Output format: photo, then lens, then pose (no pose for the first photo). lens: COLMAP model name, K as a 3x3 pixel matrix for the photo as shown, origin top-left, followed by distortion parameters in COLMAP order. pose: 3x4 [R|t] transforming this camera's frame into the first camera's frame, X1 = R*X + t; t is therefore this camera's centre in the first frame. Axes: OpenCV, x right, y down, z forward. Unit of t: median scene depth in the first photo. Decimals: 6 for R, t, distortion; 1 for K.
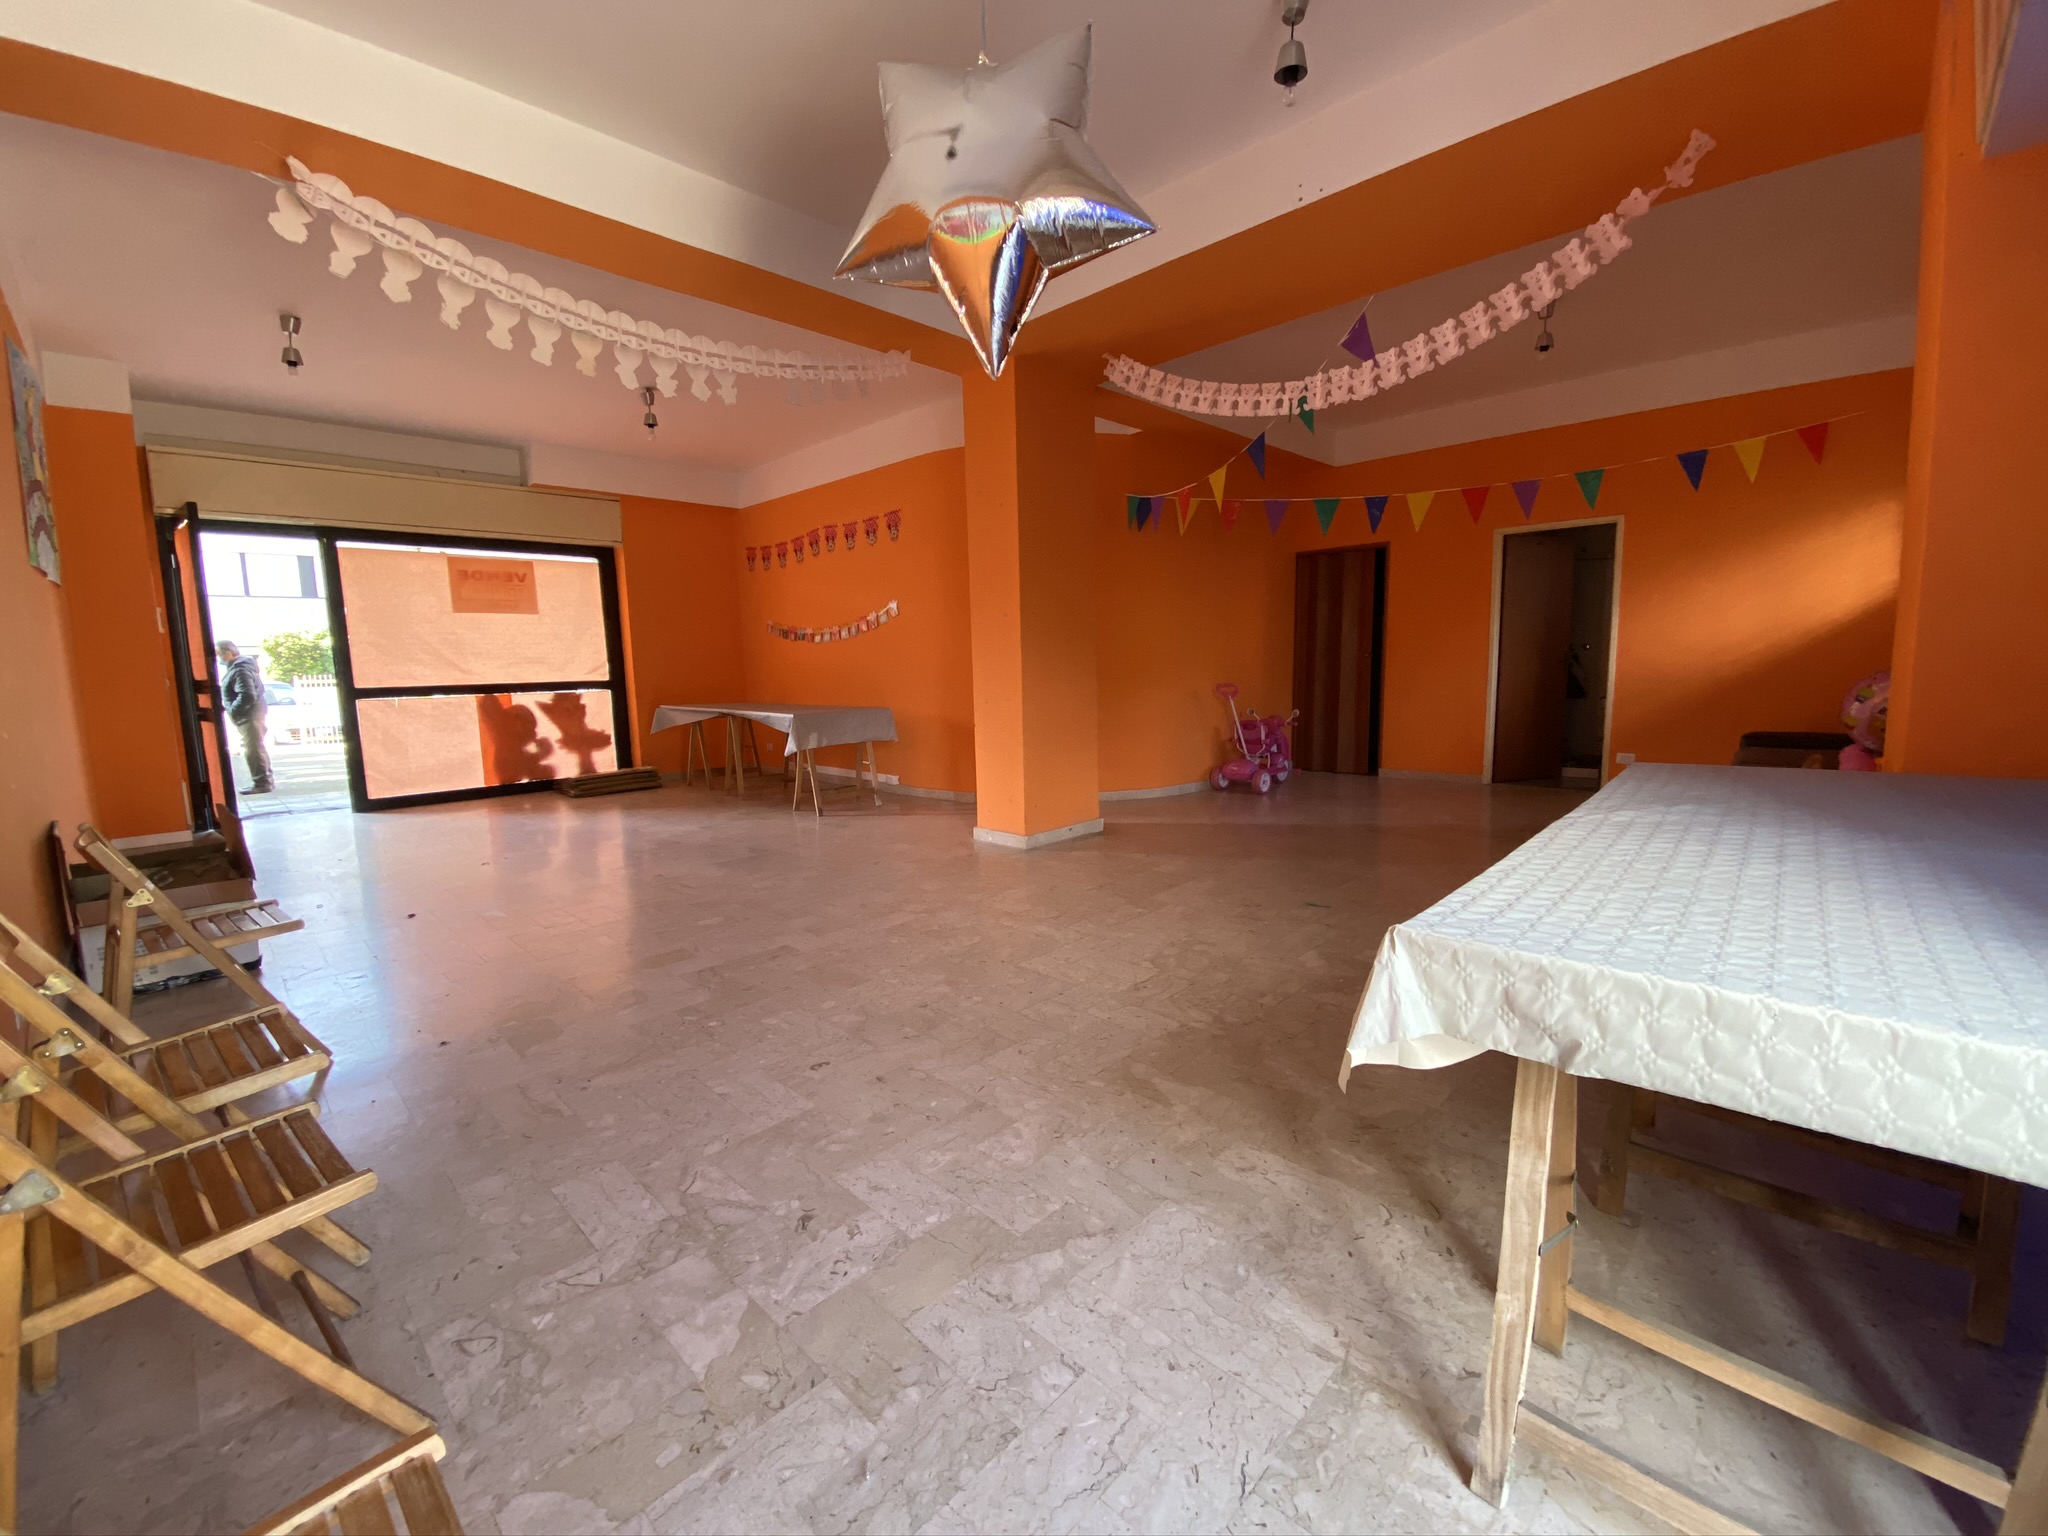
lens RADIAL K [[838.0, 0, 1021.5], [0, 838.0, 765.6], [0, 0, 1]] dist [-0.001098, -0.000440]
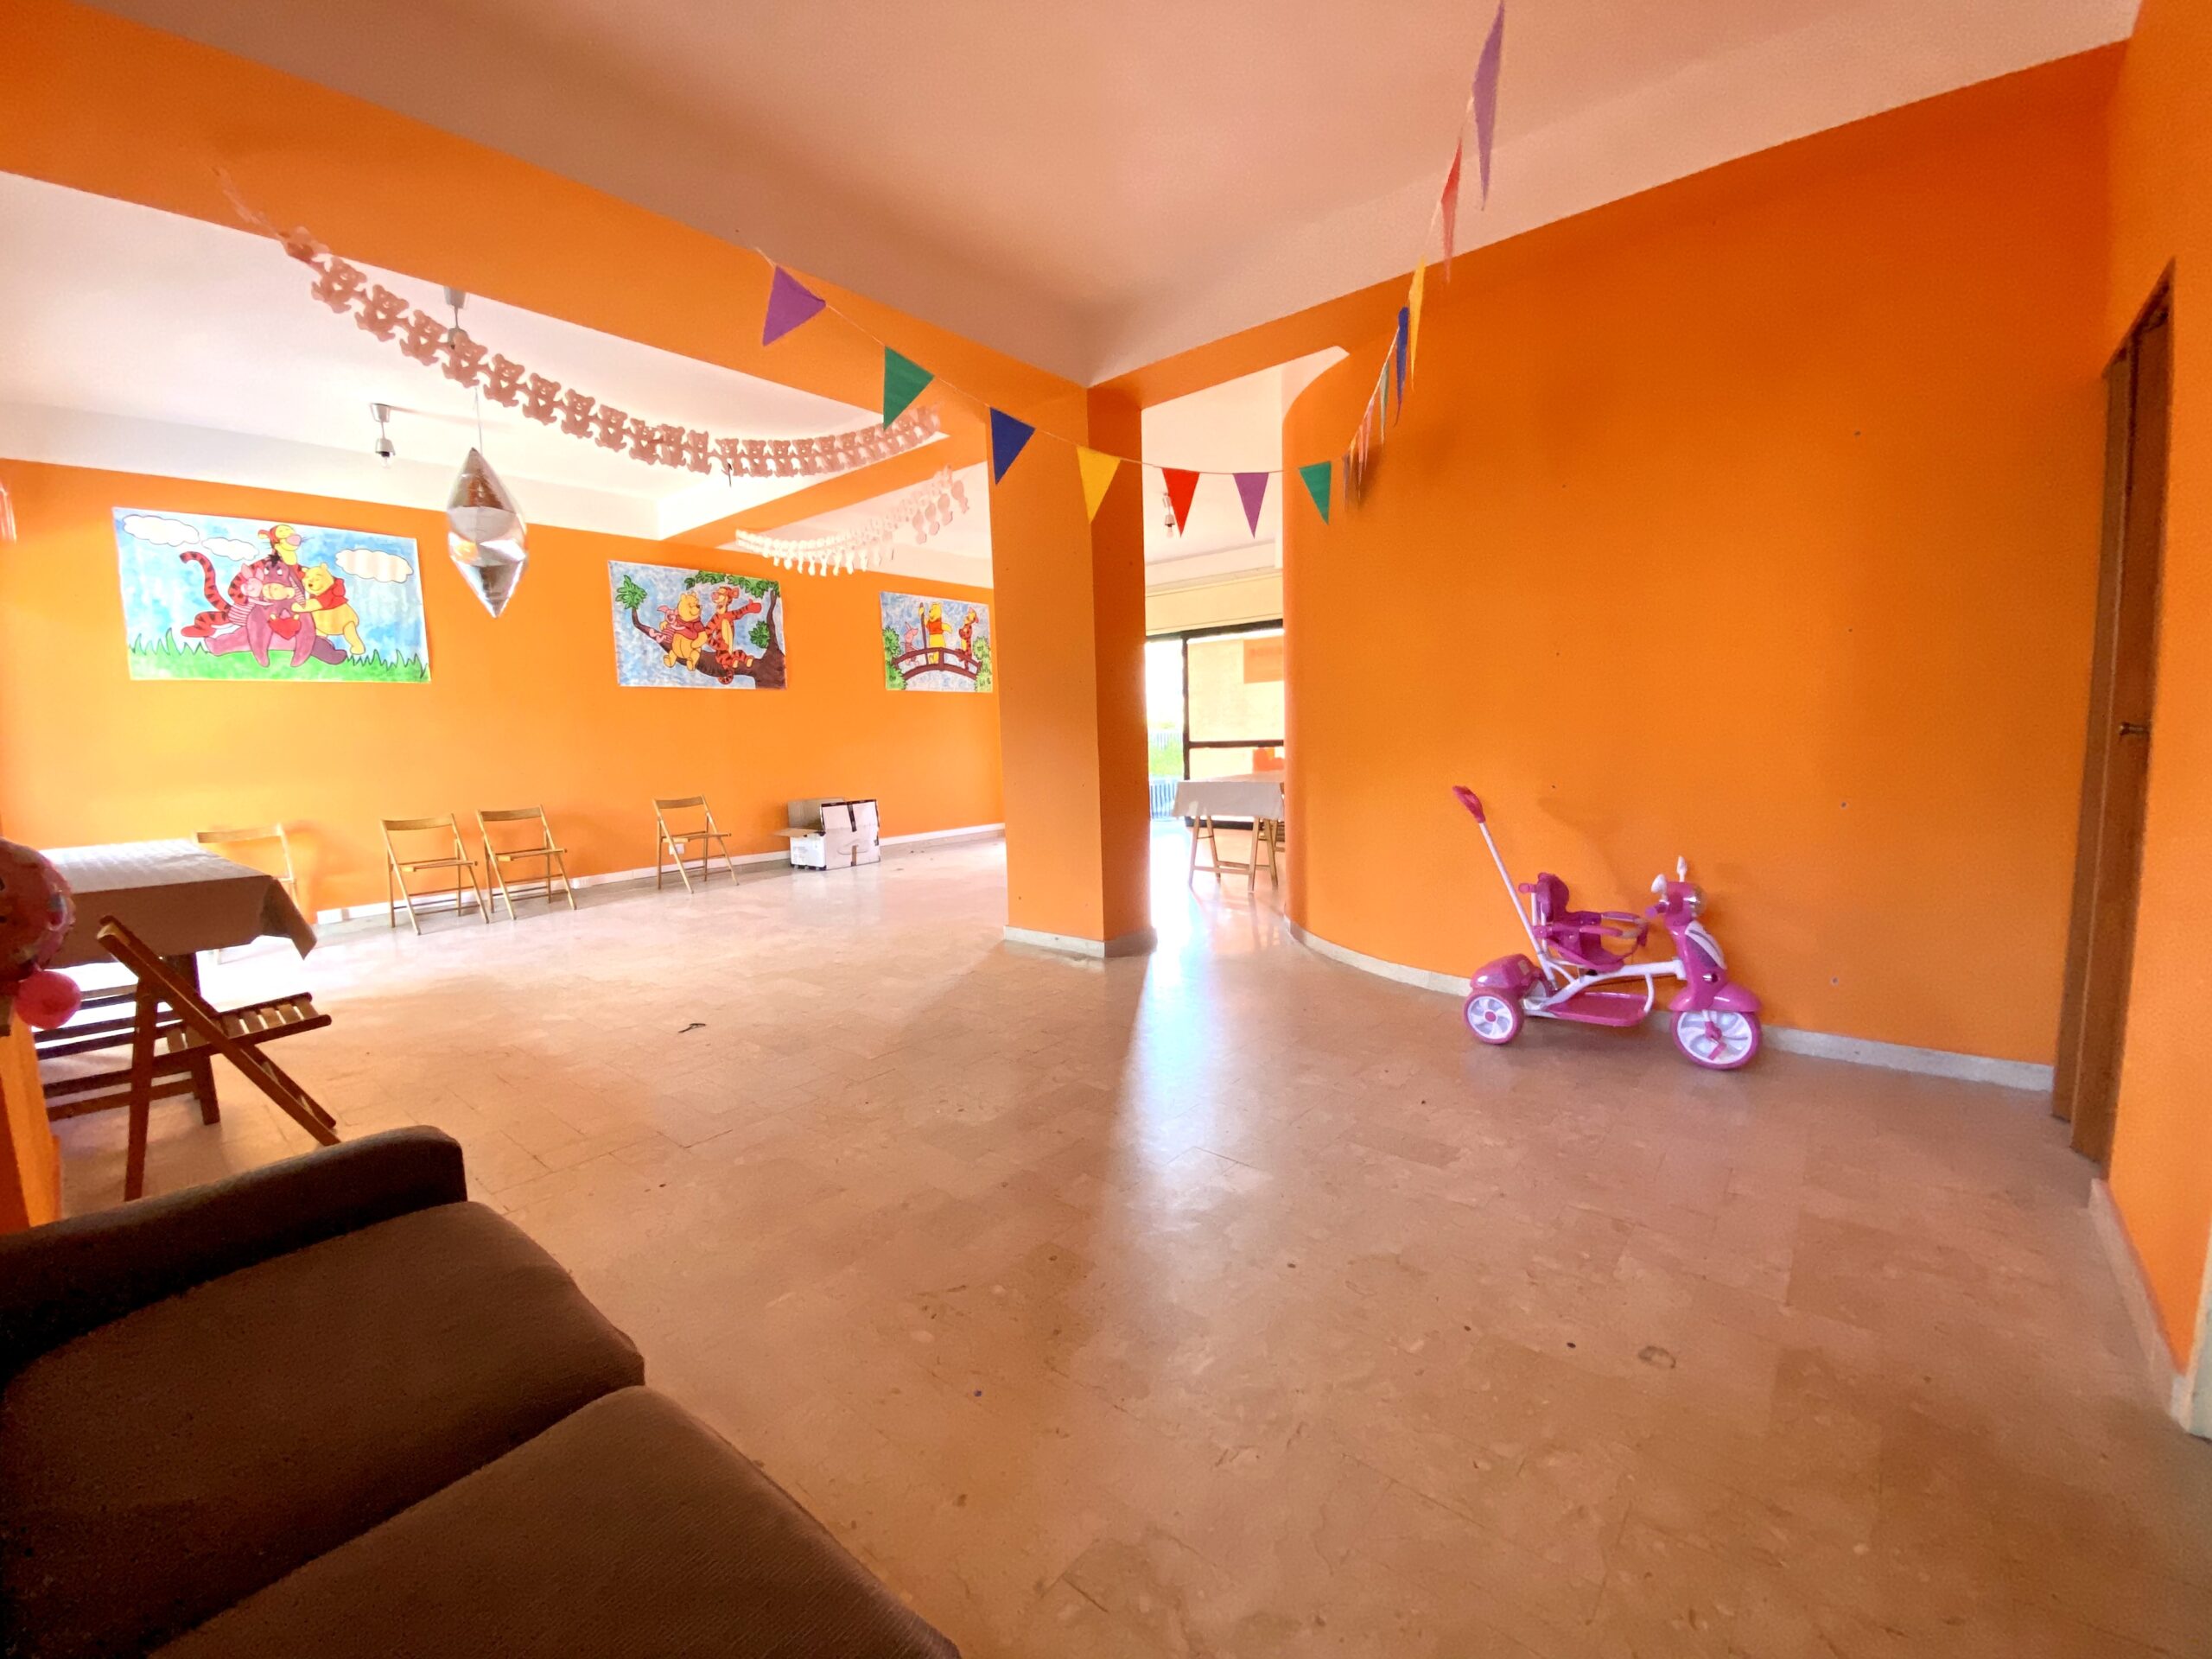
lens RADIAL K [[905.1, 0, 1103.4], [0, 905.1, 826.9], [0, 0, 1]] dist [-0.001098, -0.000440]
pose [[0.075397, 0.124541, -0.989346, 1.299772], [-0.096570, 0.988418, 0.117065, -0.202519], [0.992466, 0.086714, 0.086551, 1.303898]]
